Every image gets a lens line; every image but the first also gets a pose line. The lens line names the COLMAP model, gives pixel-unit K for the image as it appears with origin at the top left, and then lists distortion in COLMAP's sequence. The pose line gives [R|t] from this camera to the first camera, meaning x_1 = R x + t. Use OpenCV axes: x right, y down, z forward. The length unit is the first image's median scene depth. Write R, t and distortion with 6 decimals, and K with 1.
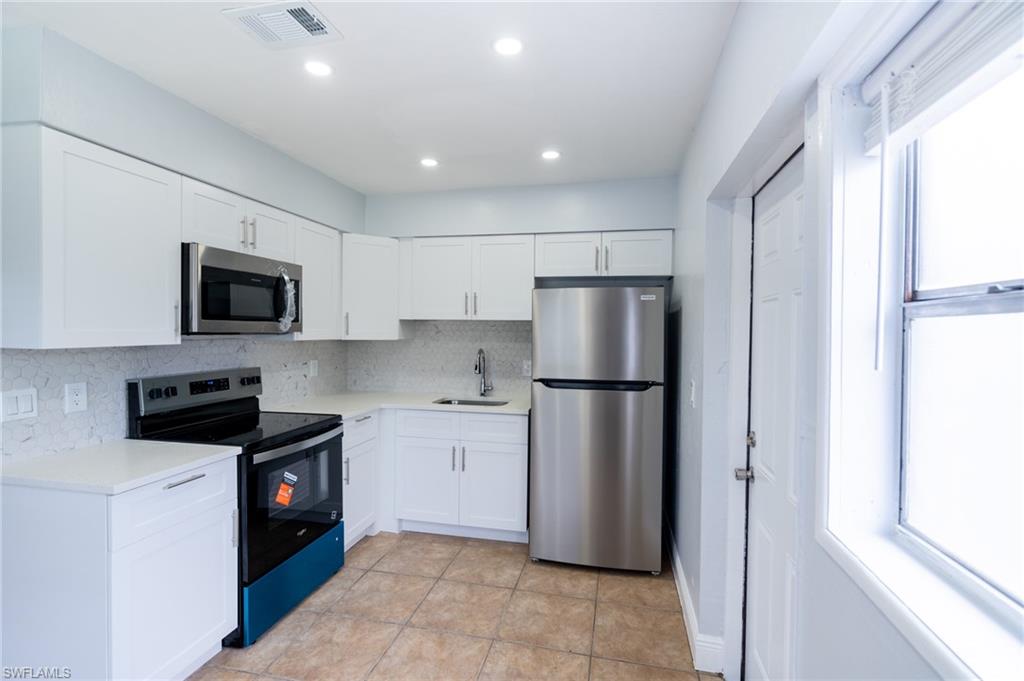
lens RADIAL K [[470.2, 0, 513.5], [0, 470.2, 338.6], [0, 0, 1]] dist [-0.005119, 0.000295]
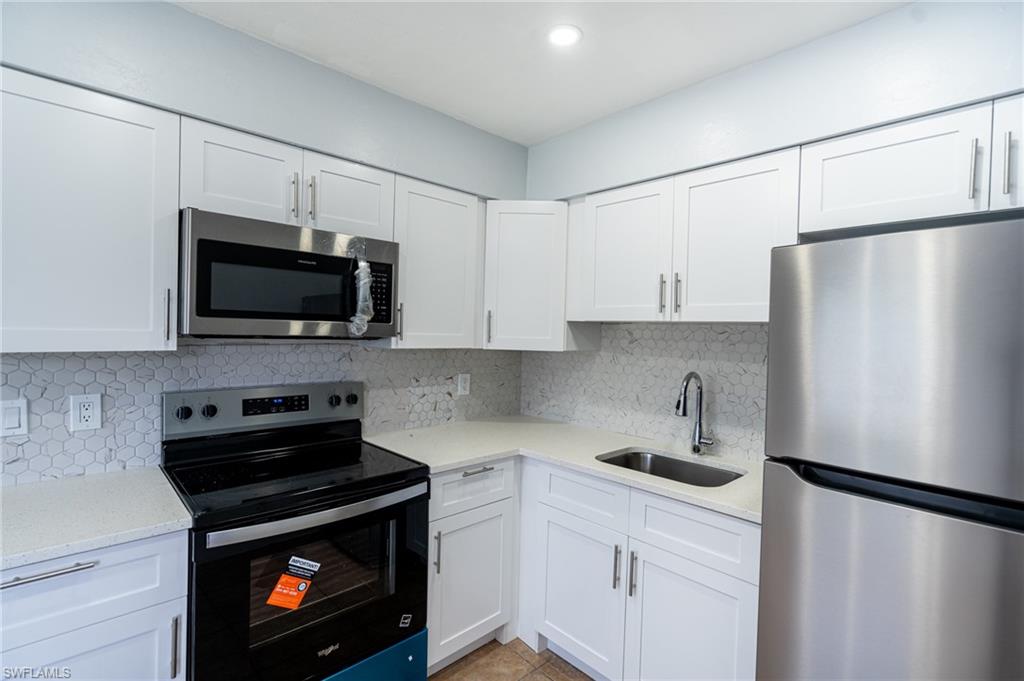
lens RADIAL K [[470.2, 0, 508.6], [0, 470.2, 339.5], [0, 0, 1]] dist [-0.005119, 0.000295]
pose [[0.825627, 0.021146, -0.563820, 0.085818], [-0.028014, 0.999601, -0.003533, -0.012376], [0.563521, 0.018712, 0.825890, 0.505719]]
